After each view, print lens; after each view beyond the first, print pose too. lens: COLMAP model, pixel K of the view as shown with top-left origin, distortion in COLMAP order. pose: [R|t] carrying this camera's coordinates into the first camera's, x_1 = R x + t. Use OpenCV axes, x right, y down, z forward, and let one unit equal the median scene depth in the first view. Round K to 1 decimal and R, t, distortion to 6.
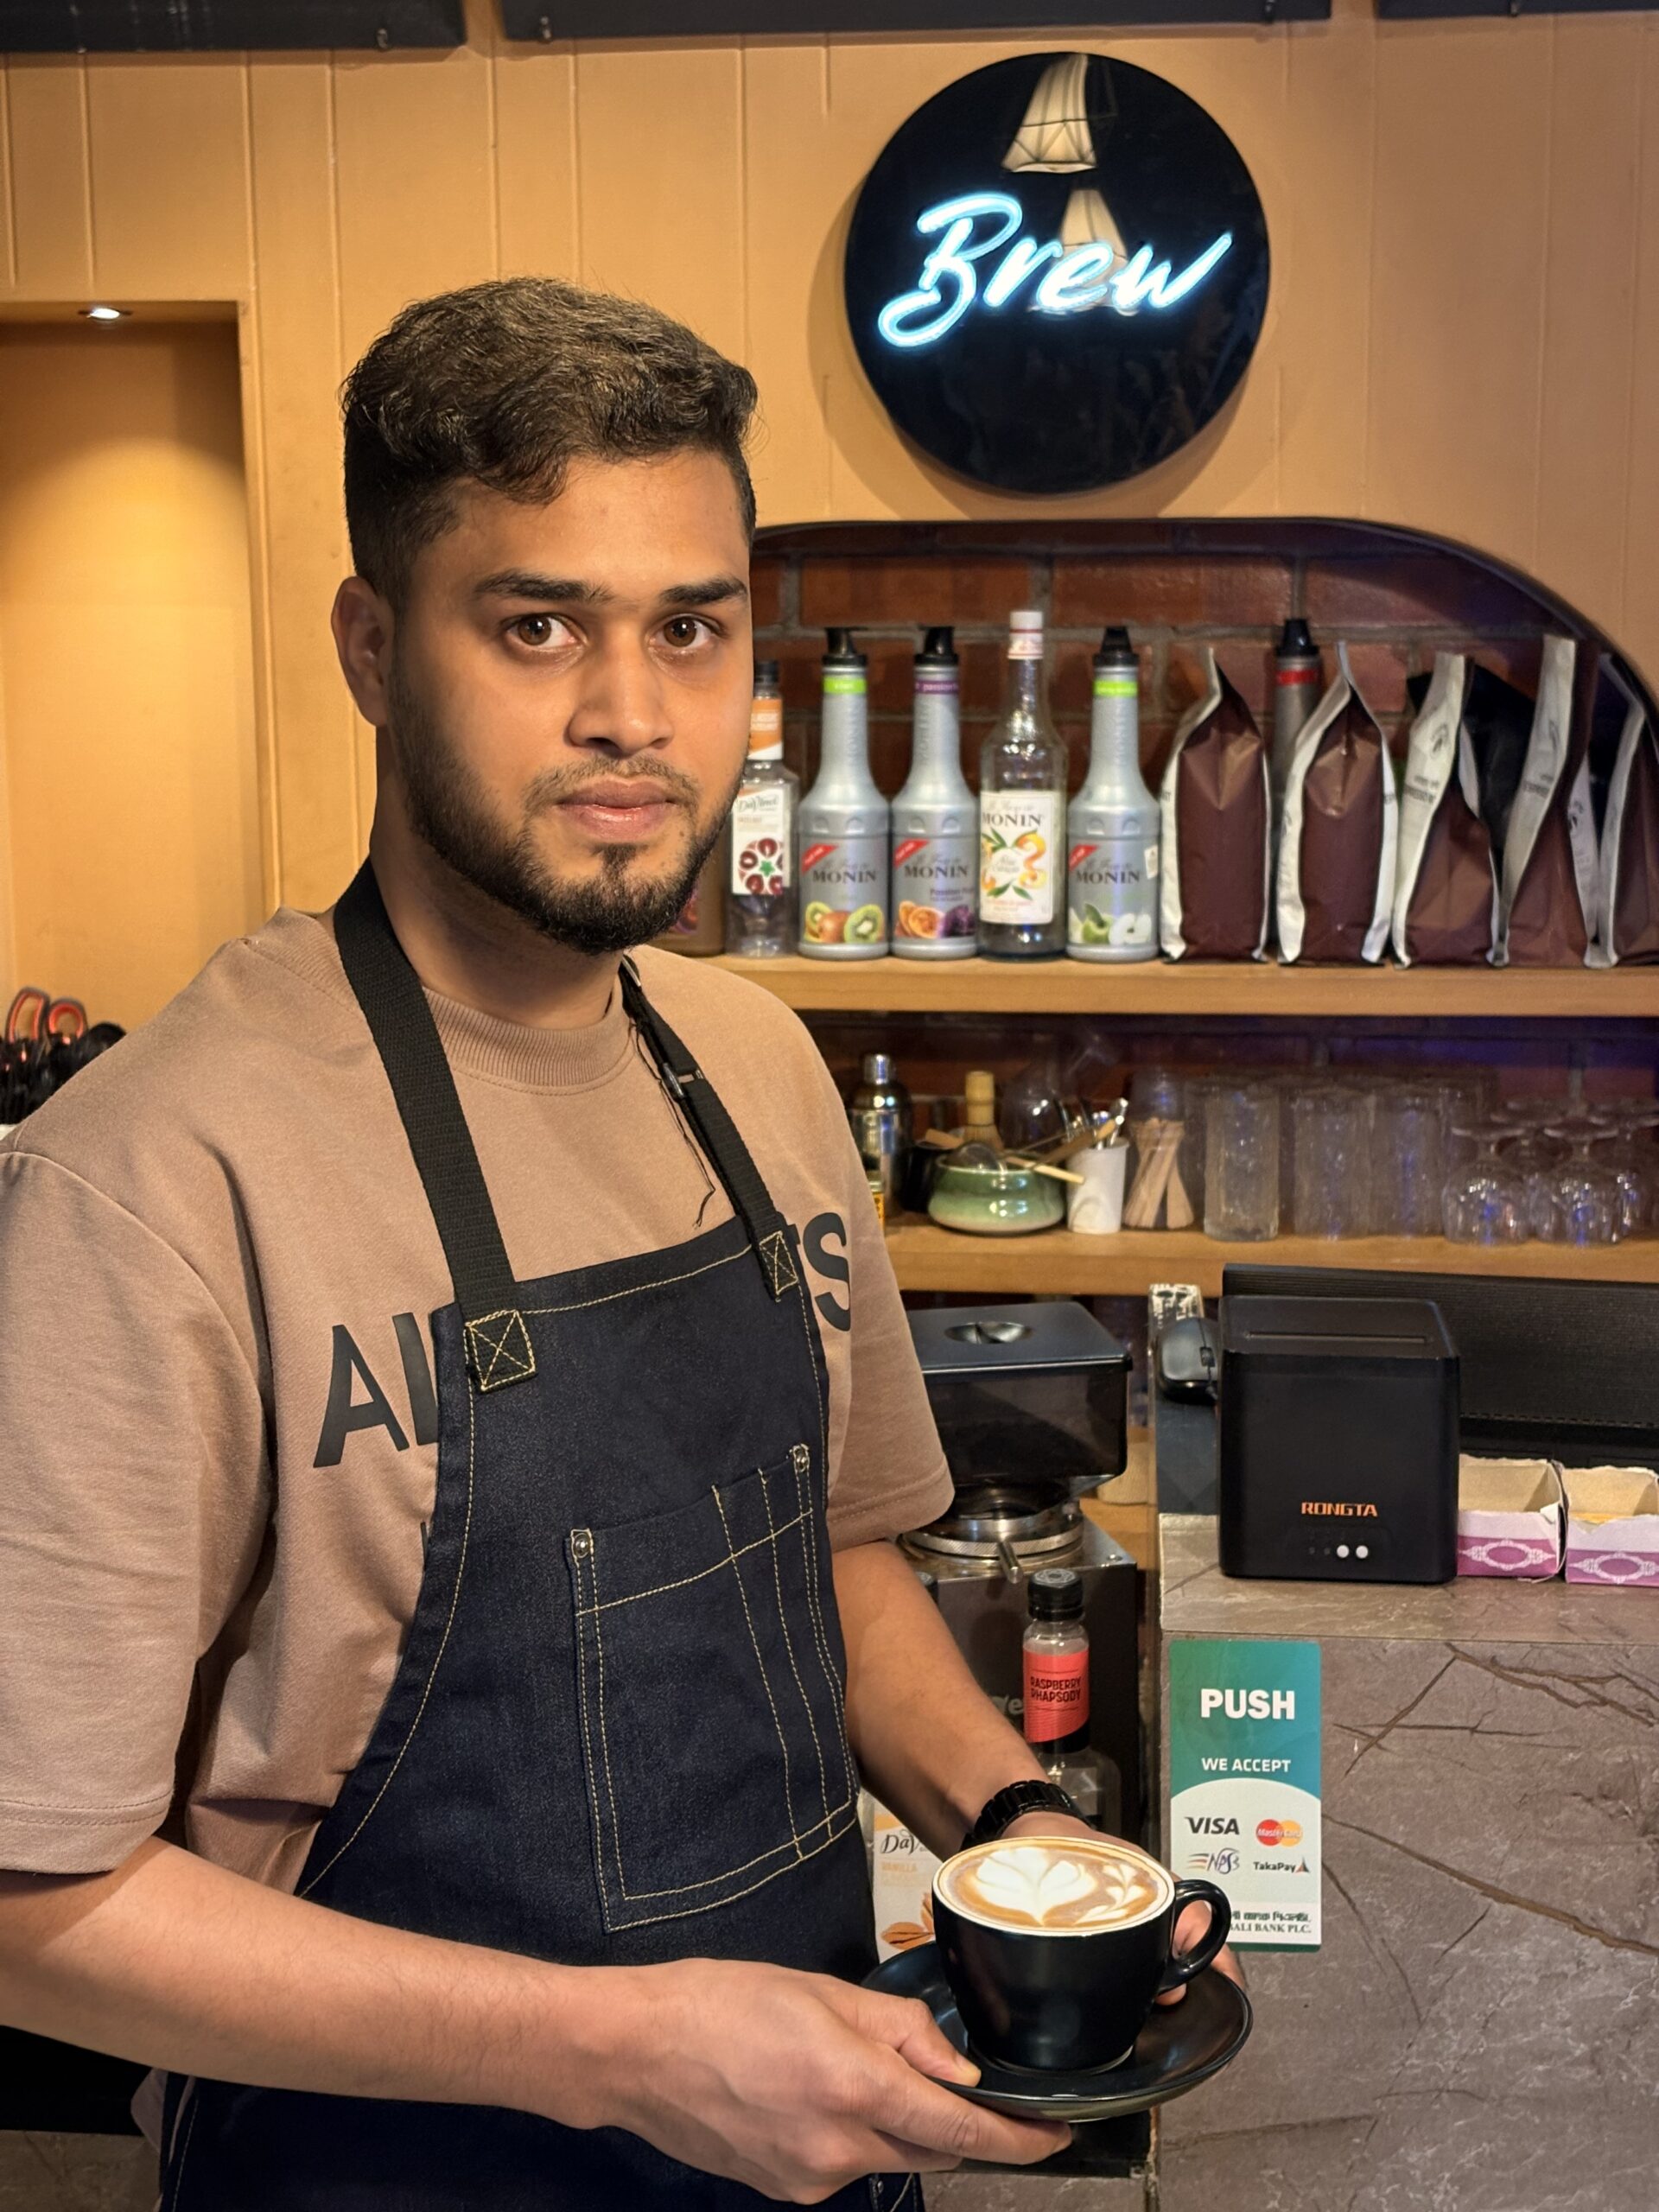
lens RADIAL K [[3393.0, 0, 802.7], [0, 3393.0, 1128.2], [0, 0, 1]] dist [0.039817, 0.000000]
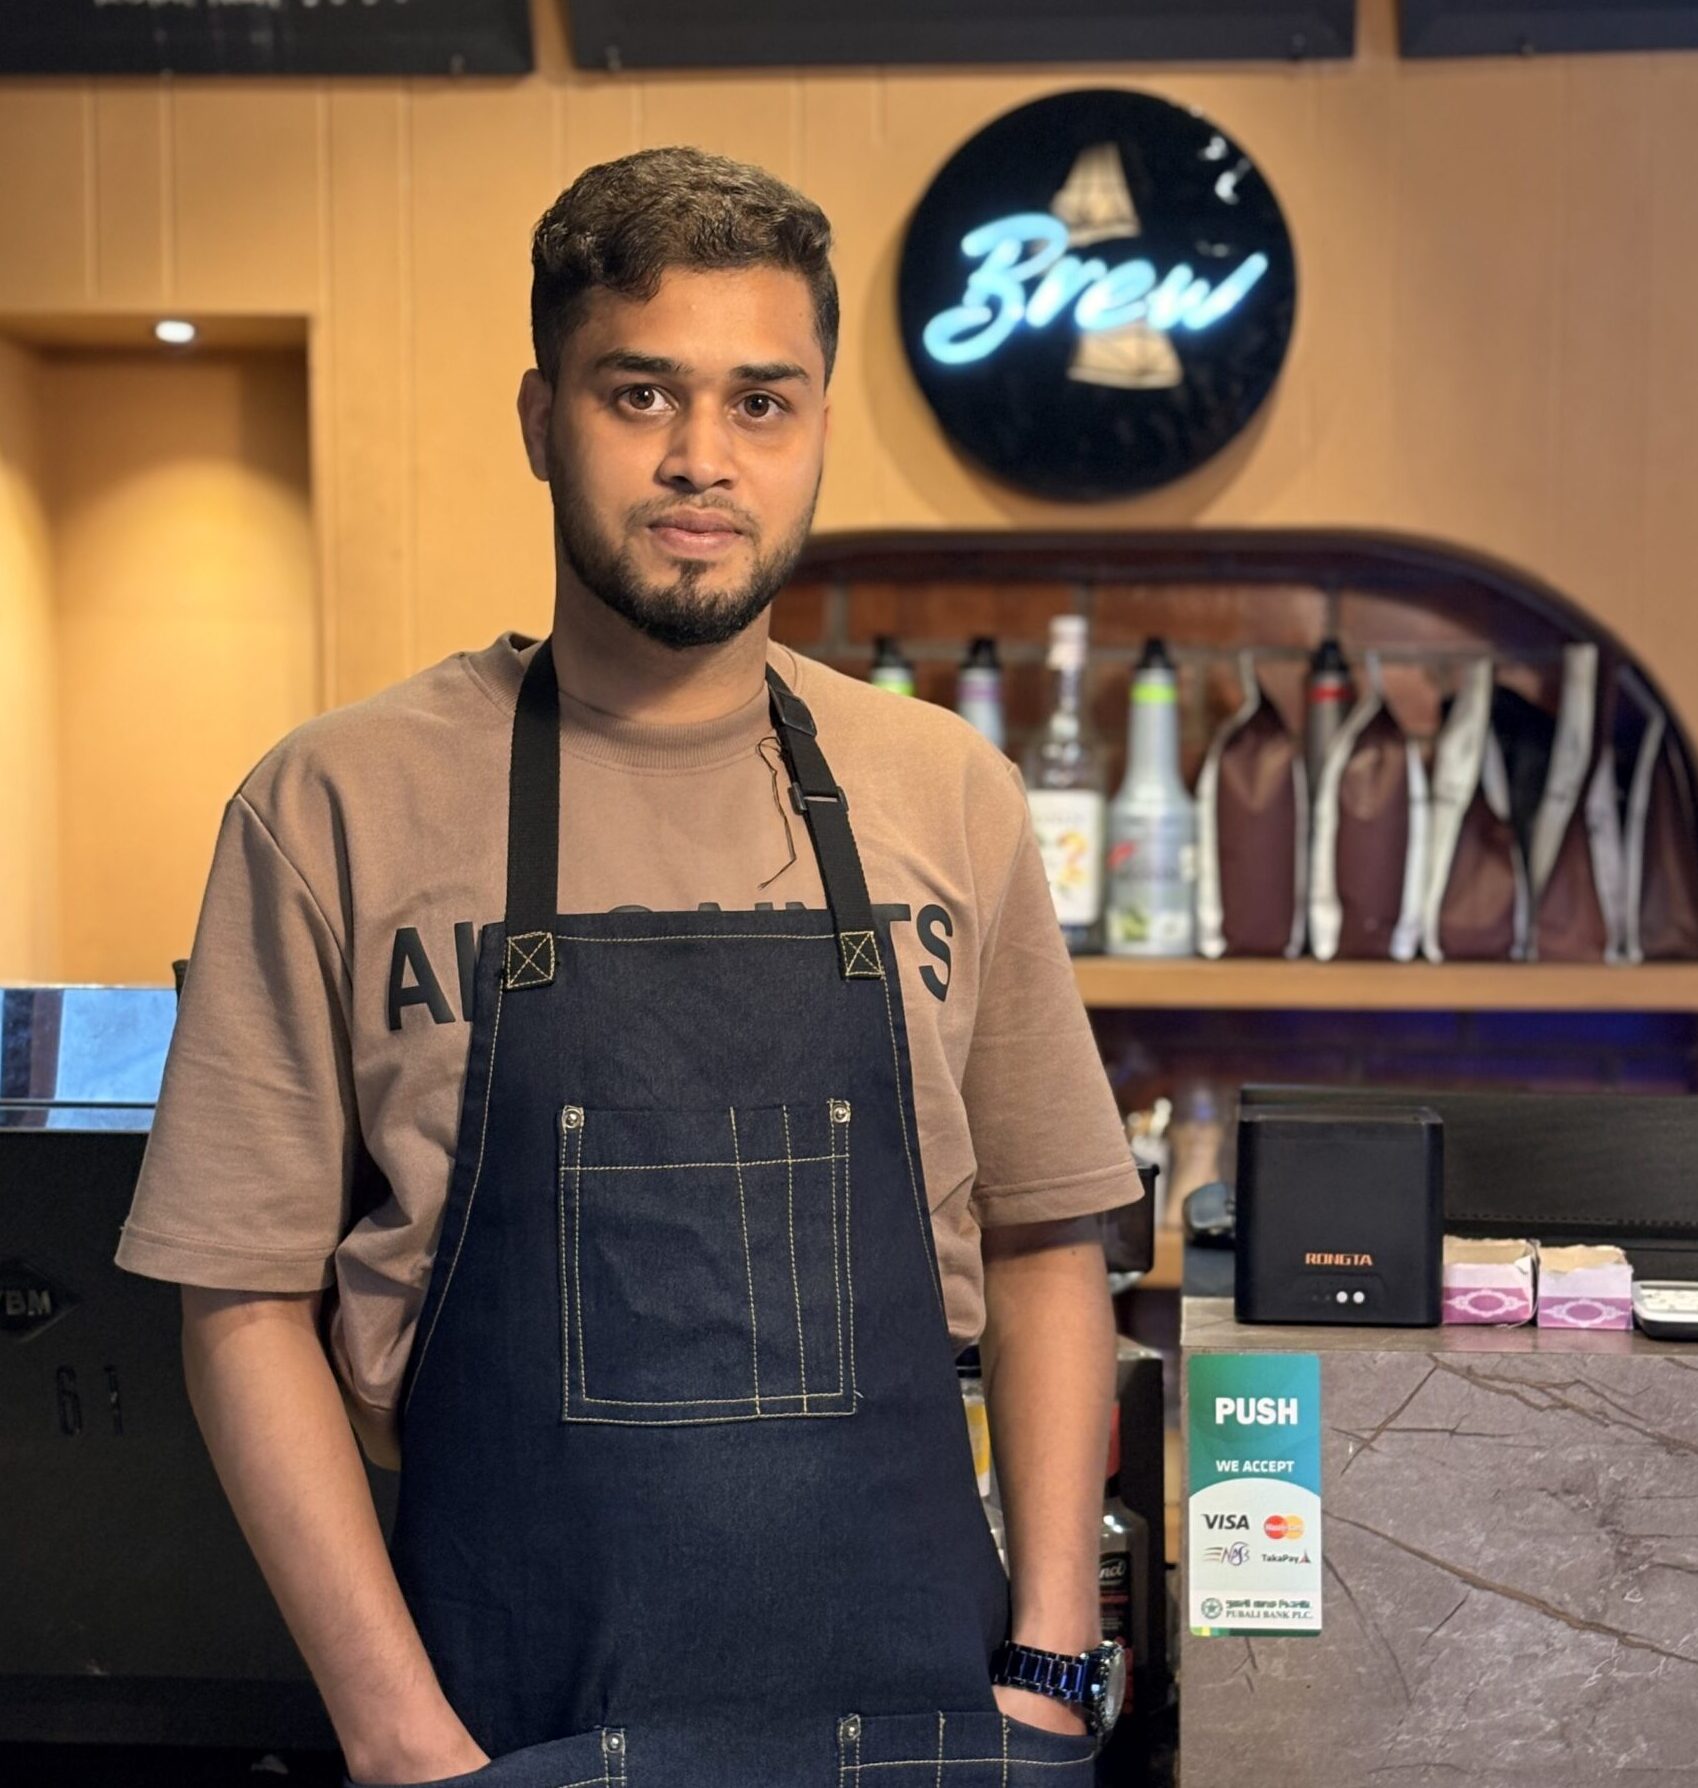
lens RADIAL K [[3934.4, 0, 909.8], [0, 3934.4, 1027.2], [0, 0, 1]] dist [0.071383, 0.000000]
pose [[0.999661, 0.009538, 0.024238, -0.010785], [-0.006898, 0.994262, -0.106753, 0.106742], [-0.025117, 0.106550, 0.993990, -0.189219]]
